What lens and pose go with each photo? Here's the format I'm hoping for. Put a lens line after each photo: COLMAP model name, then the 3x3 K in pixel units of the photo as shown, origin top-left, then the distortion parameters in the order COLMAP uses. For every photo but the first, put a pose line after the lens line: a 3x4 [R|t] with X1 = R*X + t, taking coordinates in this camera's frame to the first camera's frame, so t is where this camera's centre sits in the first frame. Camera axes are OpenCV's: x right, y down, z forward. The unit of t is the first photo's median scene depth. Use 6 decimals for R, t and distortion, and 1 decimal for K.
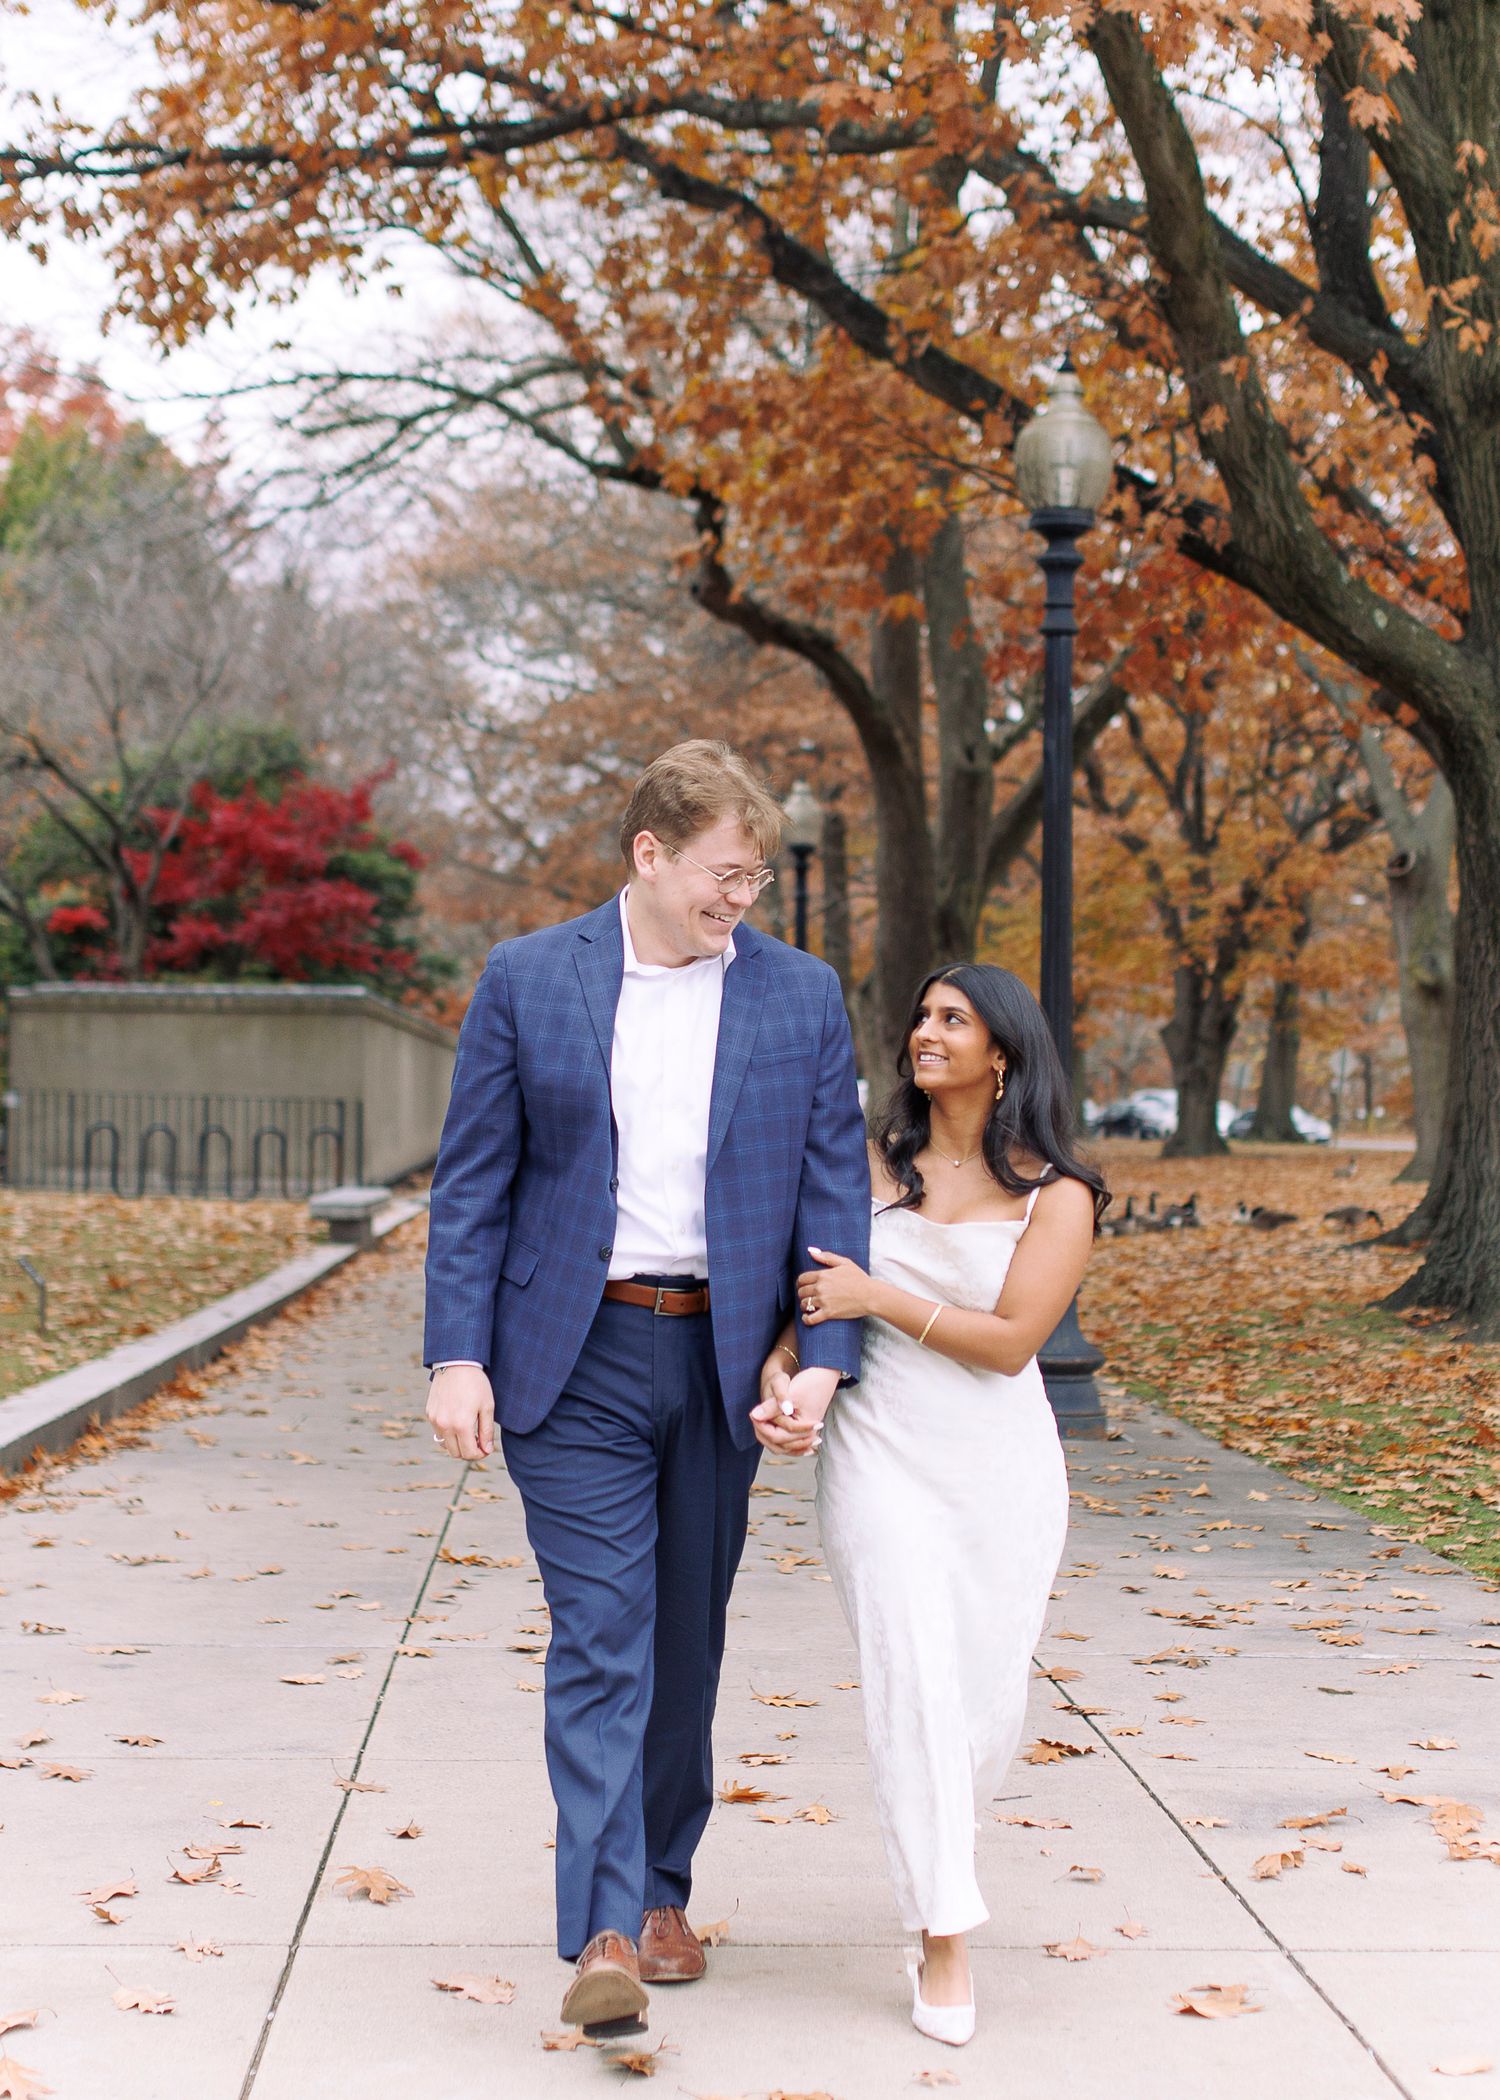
lens RADIAL K [[3518.6, 0, 750.4], [0, 3518.6, 1050.0], [0, 0, 1]] dist [0.030757, 0.000000]
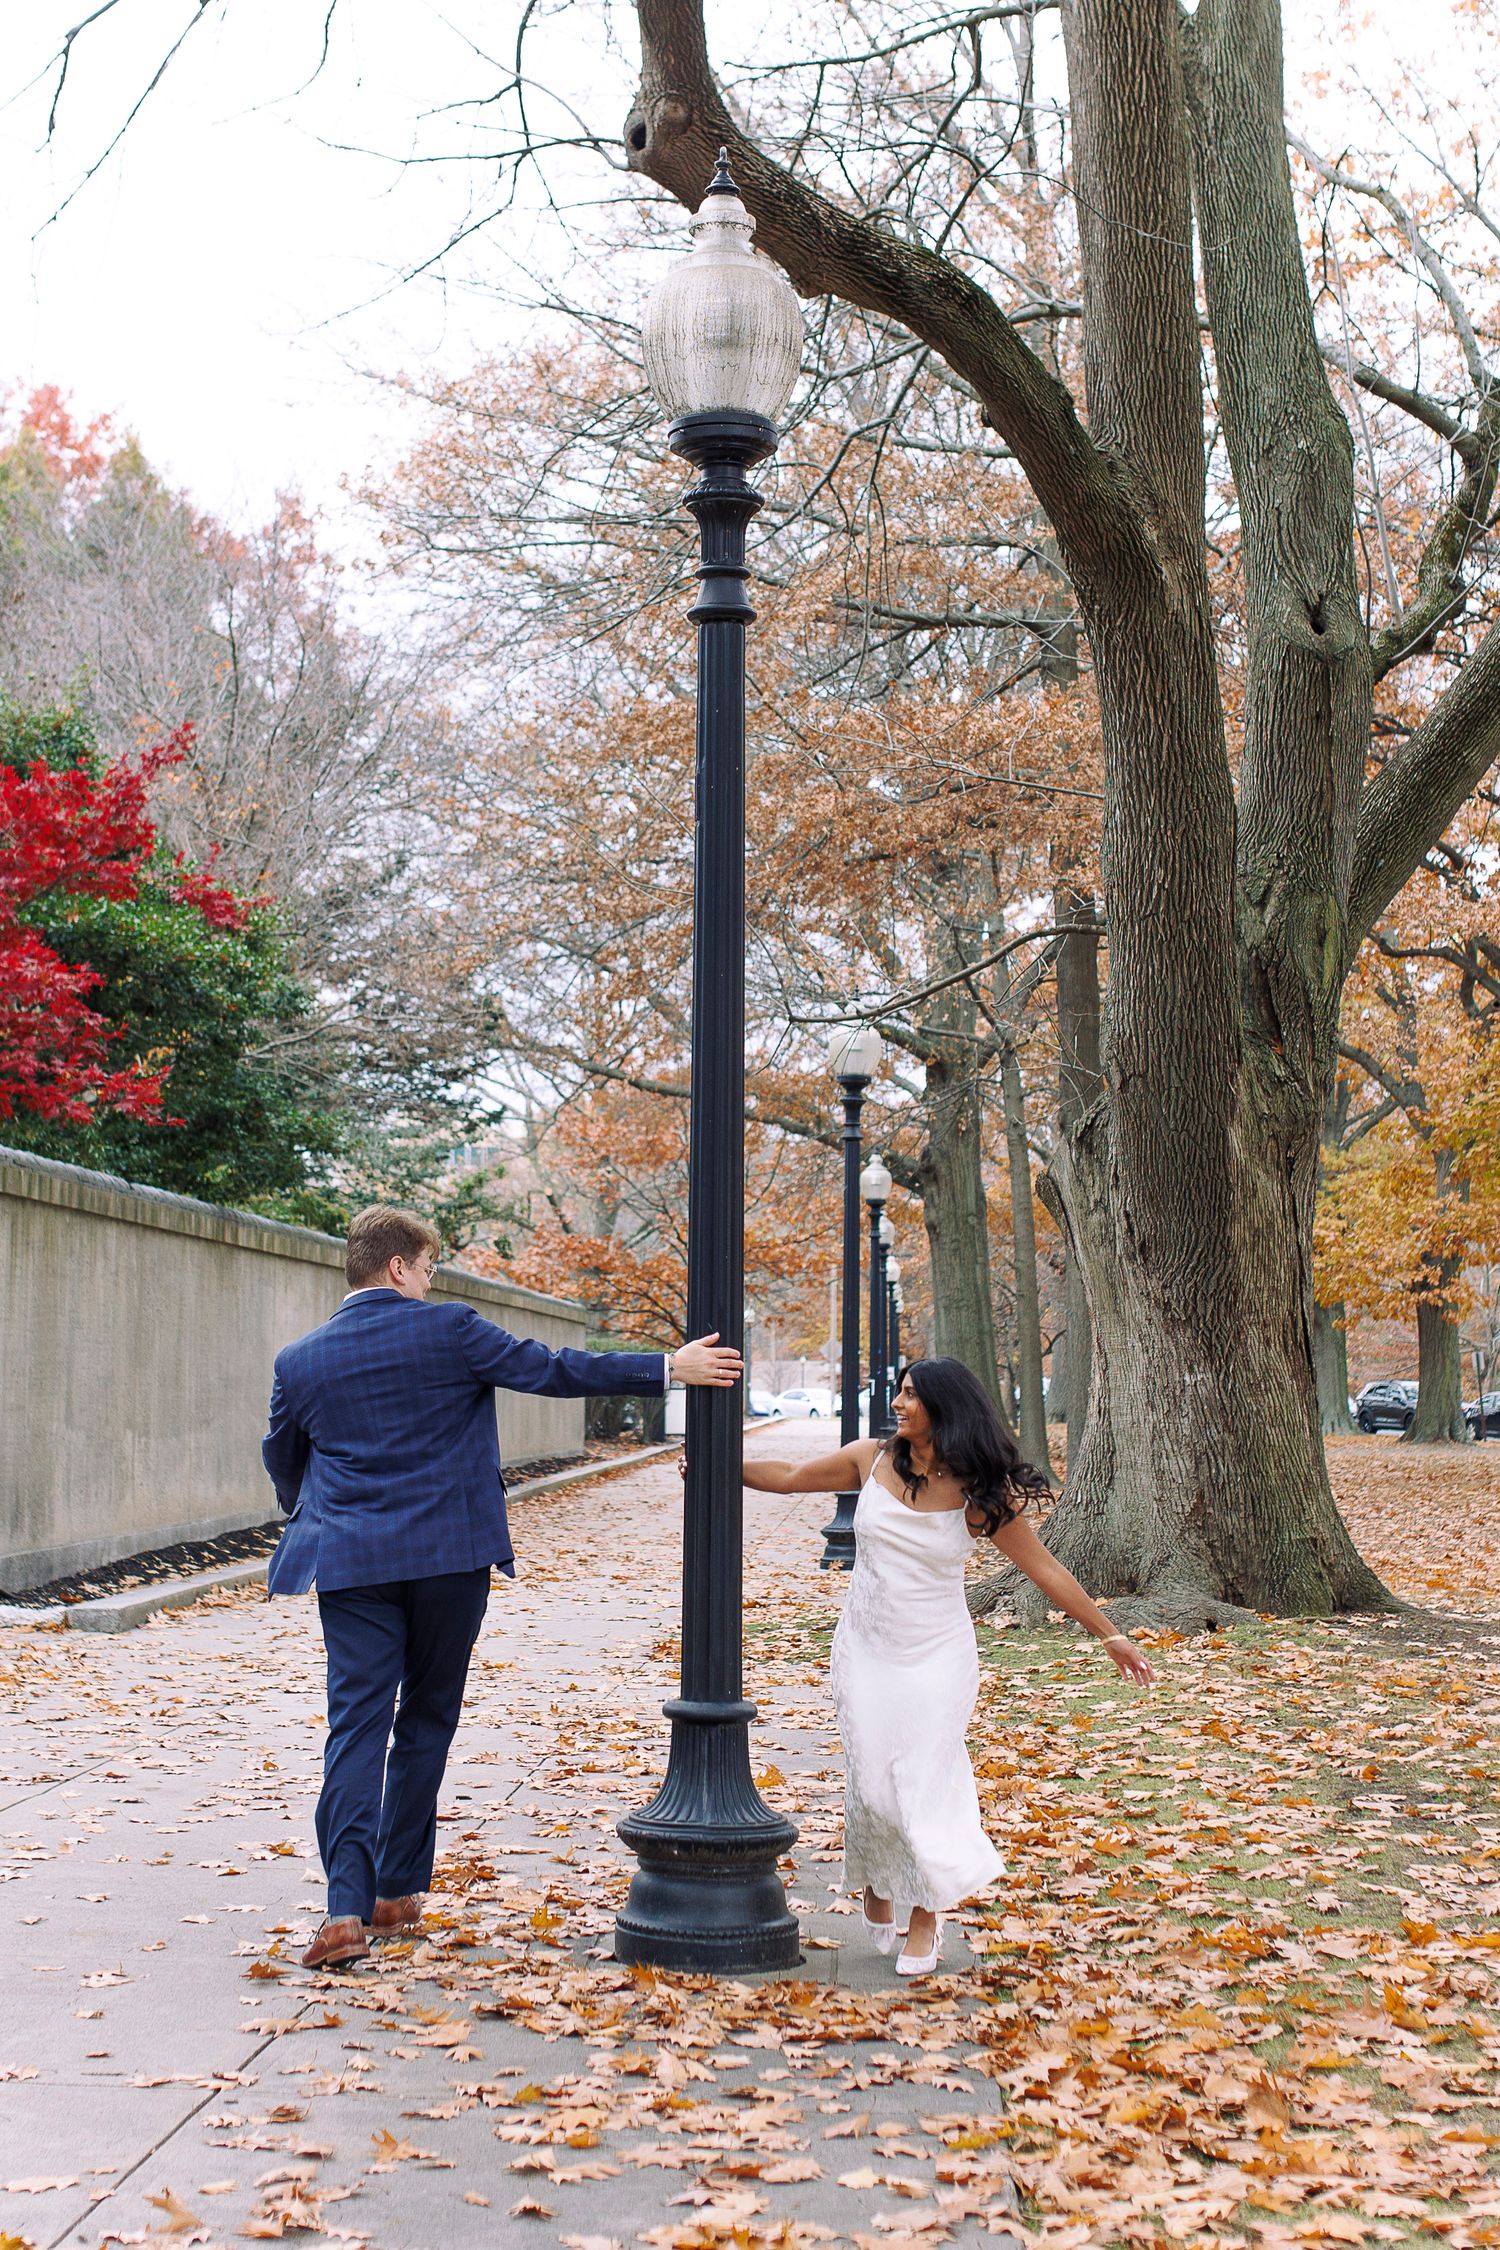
lens RADIAL K [[3379.3, 0, 725.3], [0, 3379.3, 1076.6], [0, 0, 1]] dist [0.078636, 0.000000]
pose [[0.995396, -0.002613, -0.095812, 0.029716], [-0.004403, 0.997326, -0.072943, 0.004519], [0.095746, 0.073029, 0.992723, 0.591985]]
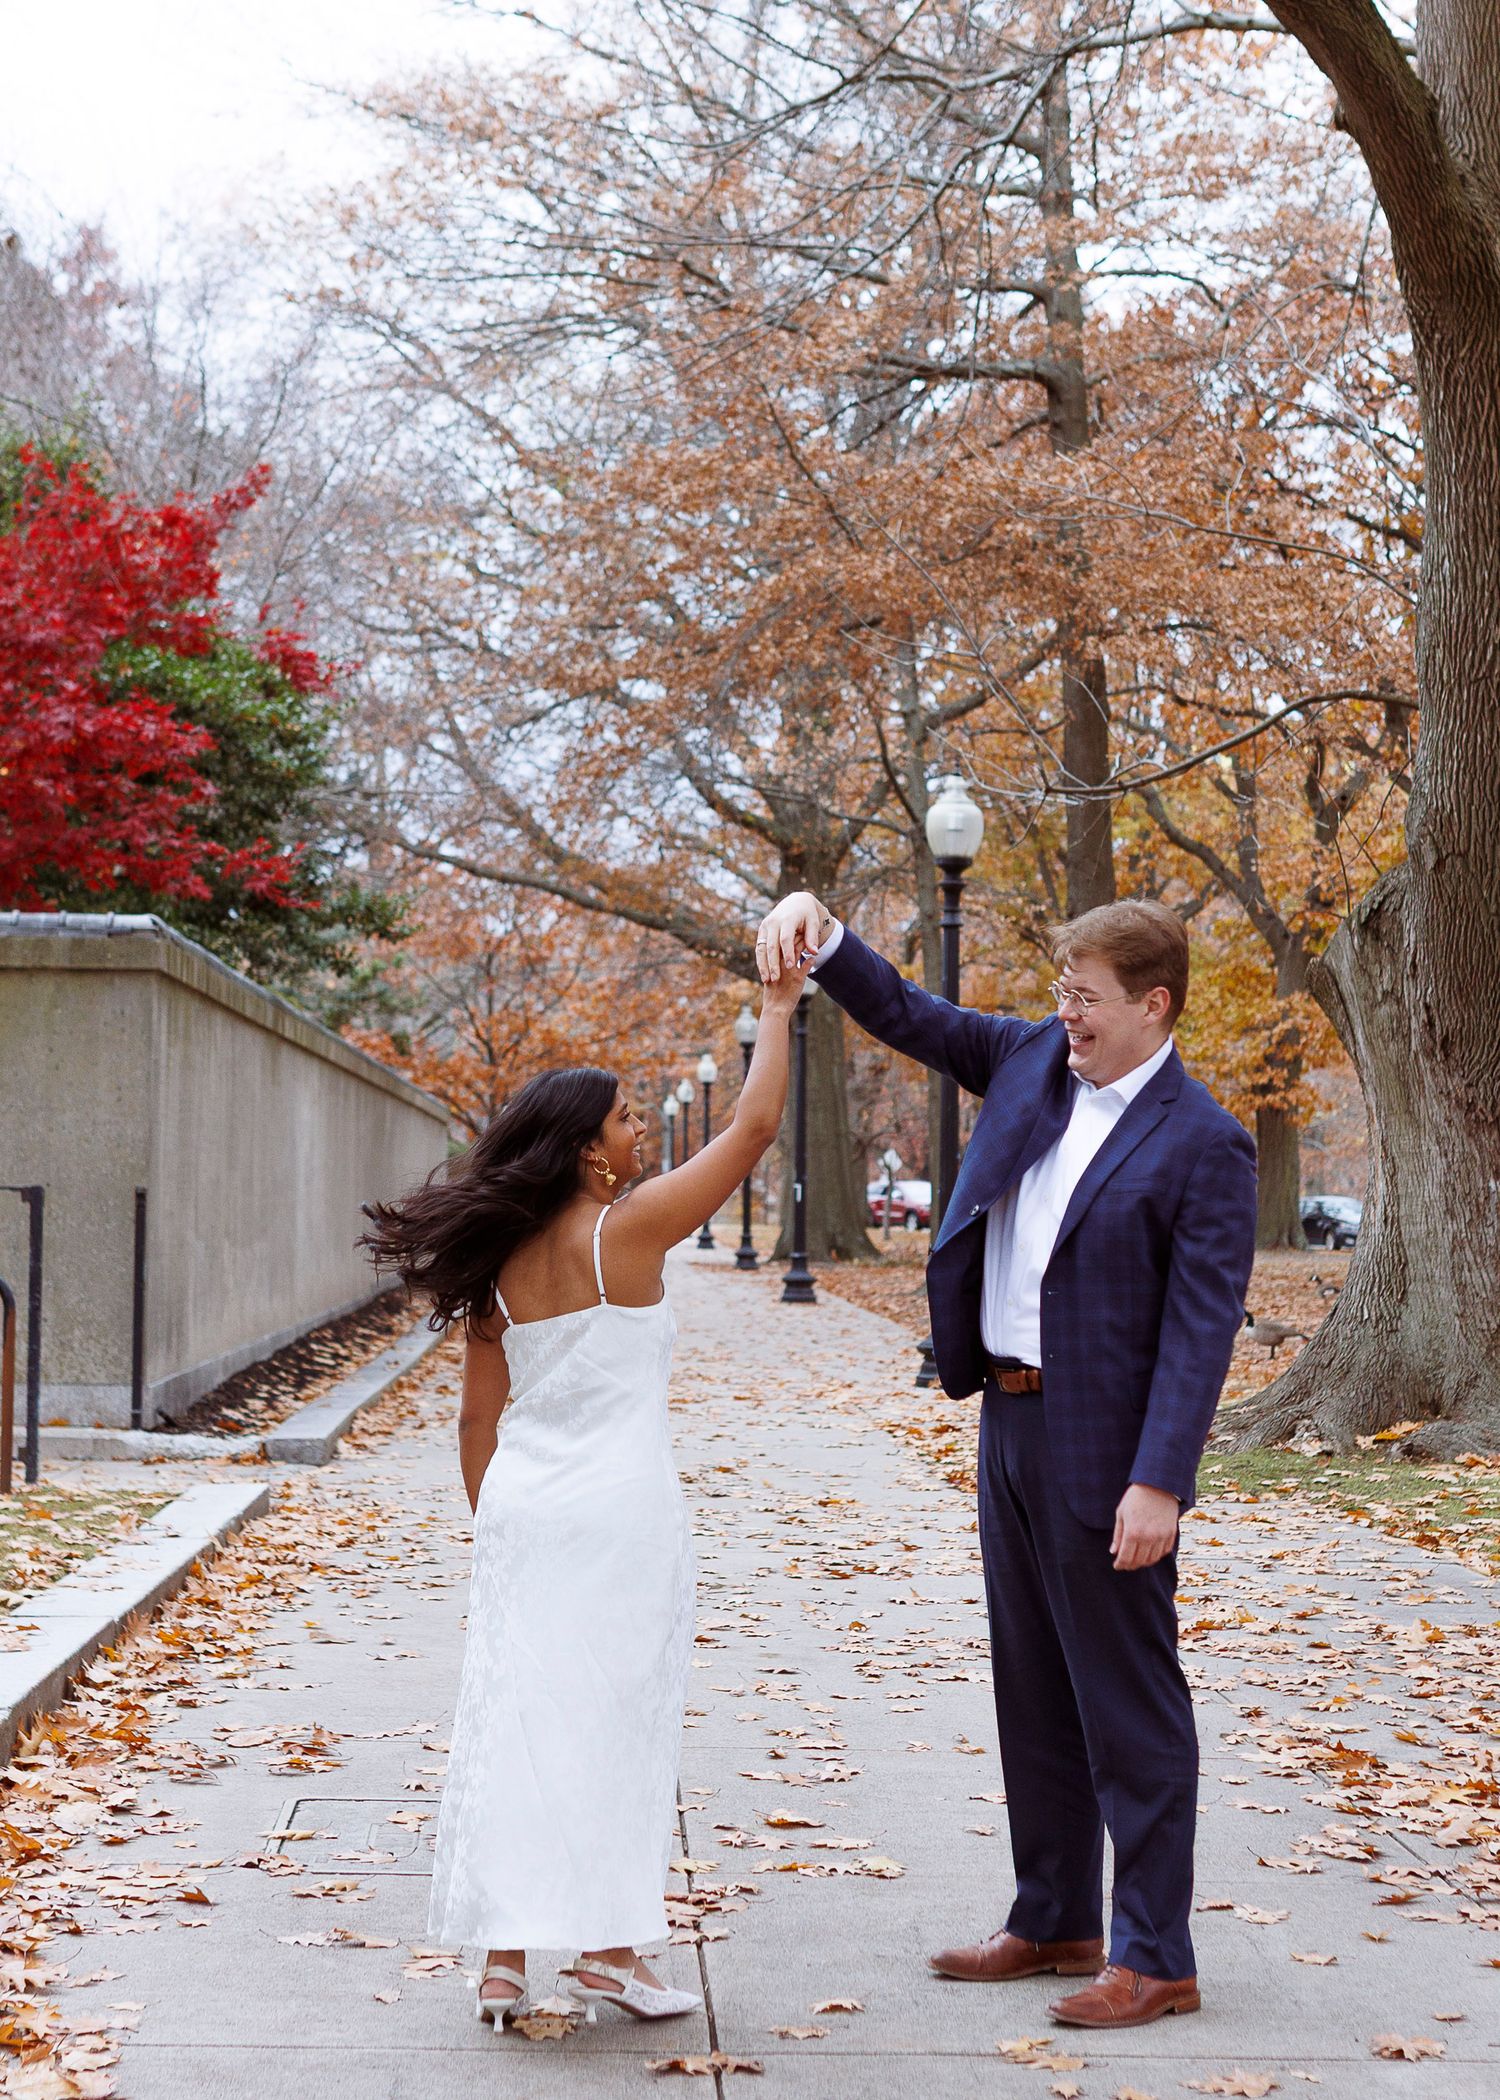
lens RADIAL K [[3518.6, 0, 741.4], [0, 3518.6, 1048.9], [0, 0, 1]] dist [0.030757, 0.000000]
pose [[0.999968, 0.006818, 0.004107, -0.040040], [-0.006721, 0.999713, -0.022991, 0.005284], [-0.004263, 0.022962, 0.999727, 0.614095]]
